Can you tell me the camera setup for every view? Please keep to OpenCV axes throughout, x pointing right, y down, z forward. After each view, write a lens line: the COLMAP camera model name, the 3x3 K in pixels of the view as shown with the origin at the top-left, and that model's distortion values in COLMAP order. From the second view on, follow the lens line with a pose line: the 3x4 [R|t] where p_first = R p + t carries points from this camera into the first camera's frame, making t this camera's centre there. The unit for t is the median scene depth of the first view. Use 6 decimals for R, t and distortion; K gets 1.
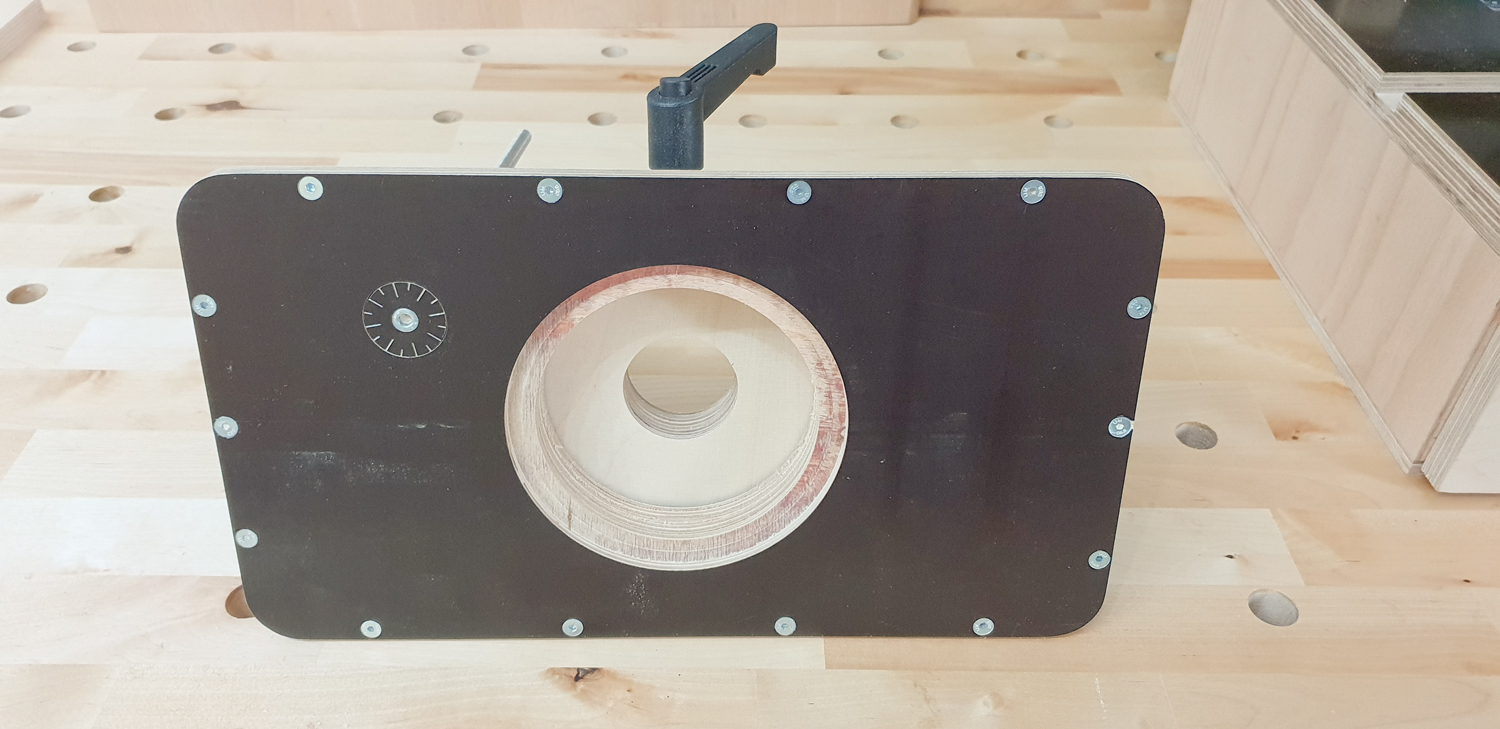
lens RADIAL K [[1159.9, 0, 710.1], [0, 1159.9, 370.9], [0, 0, 1]] dist [-0.010980, 0.034051]
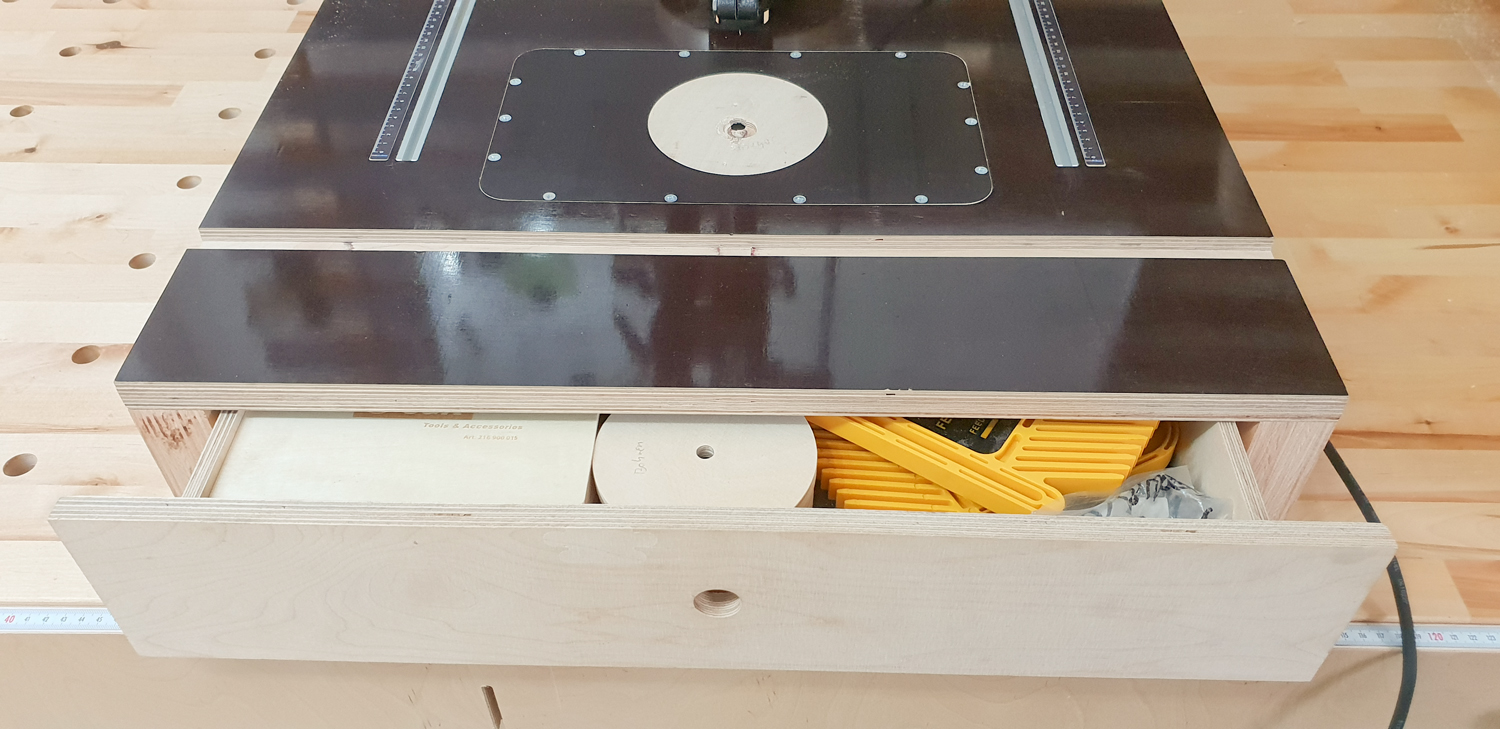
lens RADIAL K [[1159.9, 0, 710.1], [0, 1159.9, 370.9], [0, 0, 1]] dist [-0.010980, 0.034051]
pose [[0.999755, 0.001653, -0.022072, 0.389712], [0.000407, 0.995665, 0.093010, 0.039336], [0.022130, -0.092996, 0.995421, -0.483409]]
